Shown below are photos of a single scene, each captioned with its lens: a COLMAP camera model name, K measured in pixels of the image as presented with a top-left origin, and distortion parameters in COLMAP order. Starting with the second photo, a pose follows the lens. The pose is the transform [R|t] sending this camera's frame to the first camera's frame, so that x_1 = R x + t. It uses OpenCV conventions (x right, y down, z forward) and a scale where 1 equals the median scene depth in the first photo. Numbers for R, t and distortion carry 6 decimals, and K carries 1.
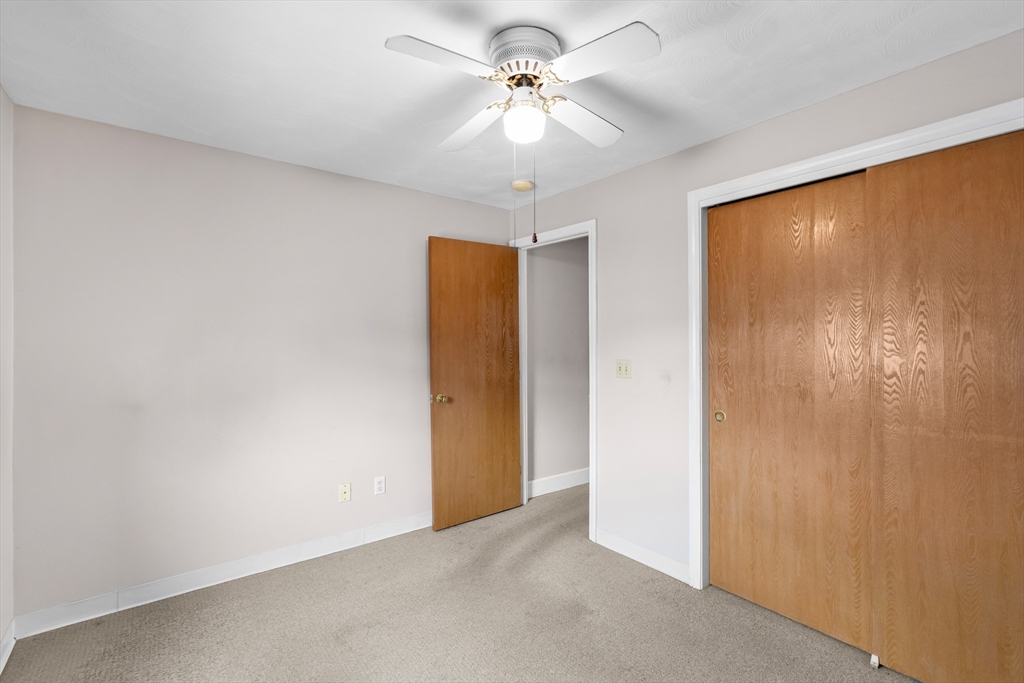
lens RADIAL K [[462.7, 0, 514.6], [0, 462.7, 334.4], [0, 0, 1]] dist [-0.005609, 0.000953]
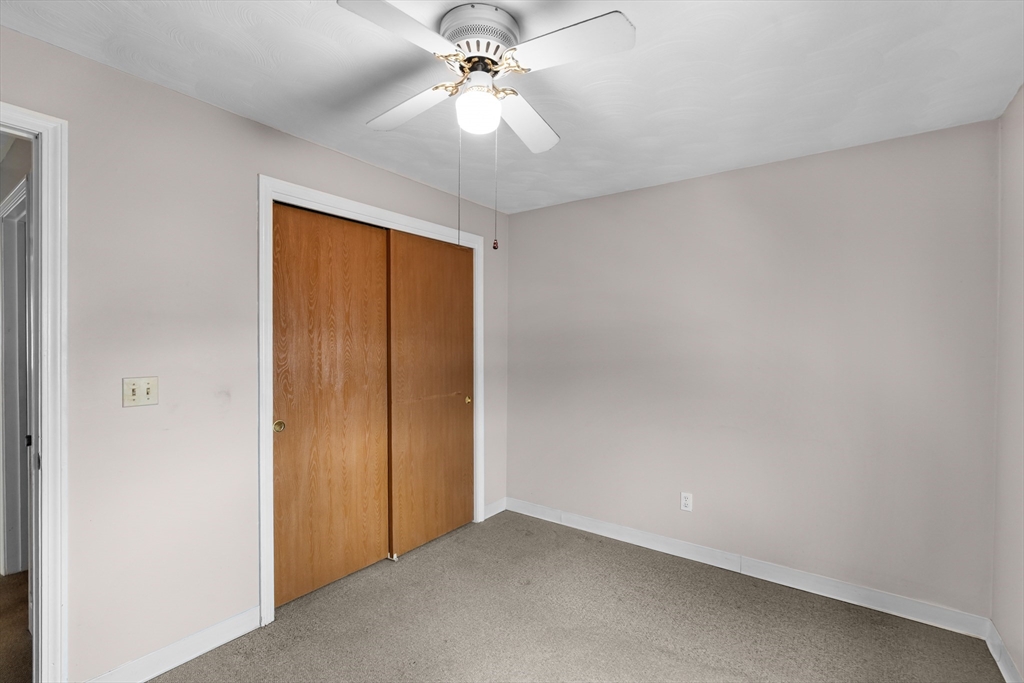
lens RADIAL K [[462.7, 0, 514.6], [0, 462.7, 334.4], [0, 0, 1]] dist [-0.005609, 0.000953]
pose [[-0.282979, 0.013688, 0.959029, -0.633620], [-0.022791, 0.999520, -0.020991, -0.002465], [-0.958855, -0.027797, -0.282531, 0.852508]]
